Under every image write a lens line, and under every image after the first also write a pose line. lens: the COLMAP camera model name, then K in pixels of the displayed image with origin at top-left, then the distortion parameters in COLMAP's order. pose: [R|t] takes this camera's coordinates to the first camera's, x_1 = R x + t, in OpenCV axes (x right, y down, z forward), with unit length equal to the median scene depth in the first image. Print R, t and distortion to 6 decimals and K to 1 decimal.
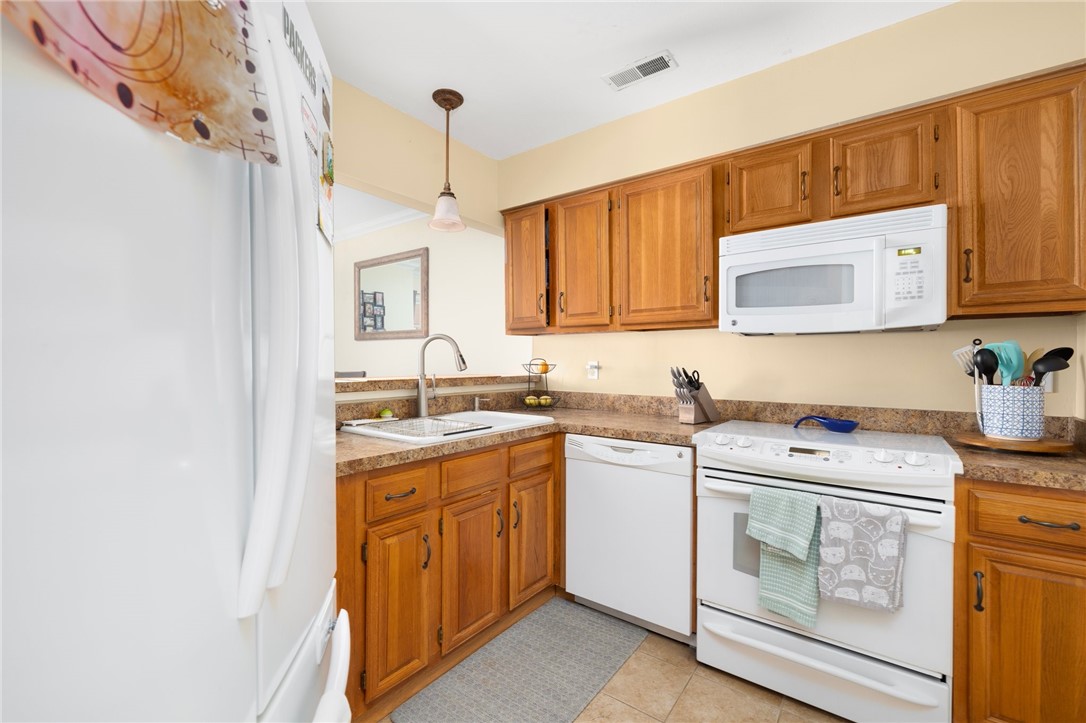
lens RADIAL K [[465.4, 0, 546.6], [0, 465.4, 354.5], [0, 0, 1]] dist [0.000530, -0.000056]
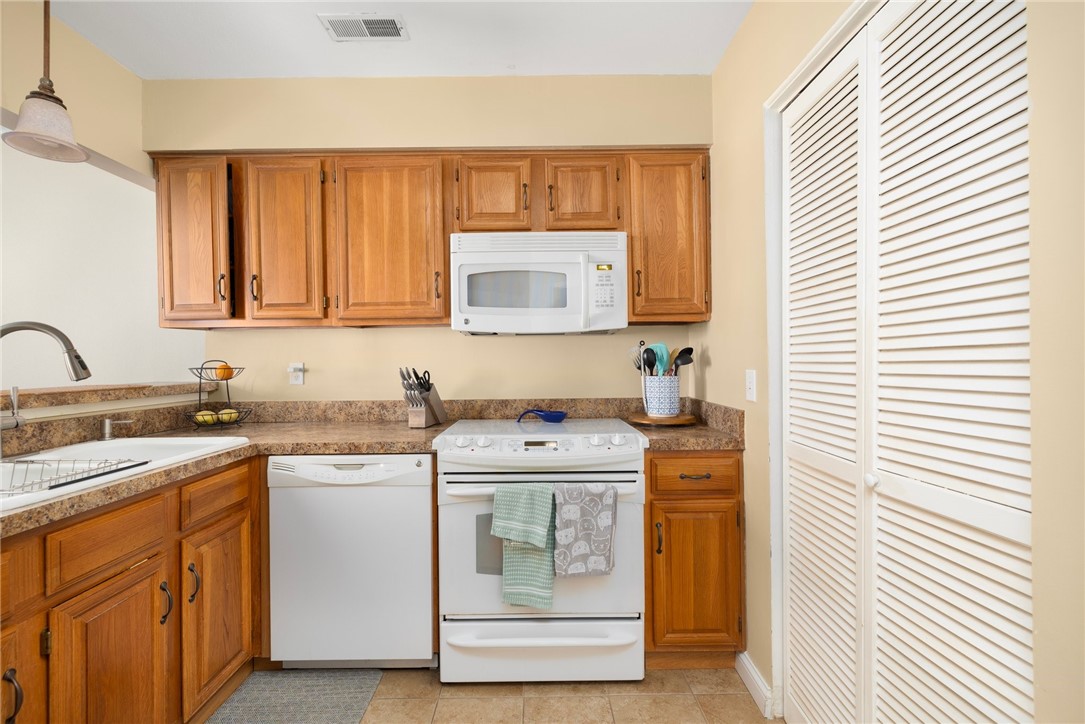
lens RADIAL K [[465.0, 0, 546.1], [0, 465.0, 355.0], [0, 0, 1]] dist [0.000530, -0.000056]
pose [[0.803867, -0.004734, 0.594791, -0.050897], [0.005250, 0.999986, 0.000864, 0.003157], [-0.594787, 0.002428, 0.803880, 0.110814]]
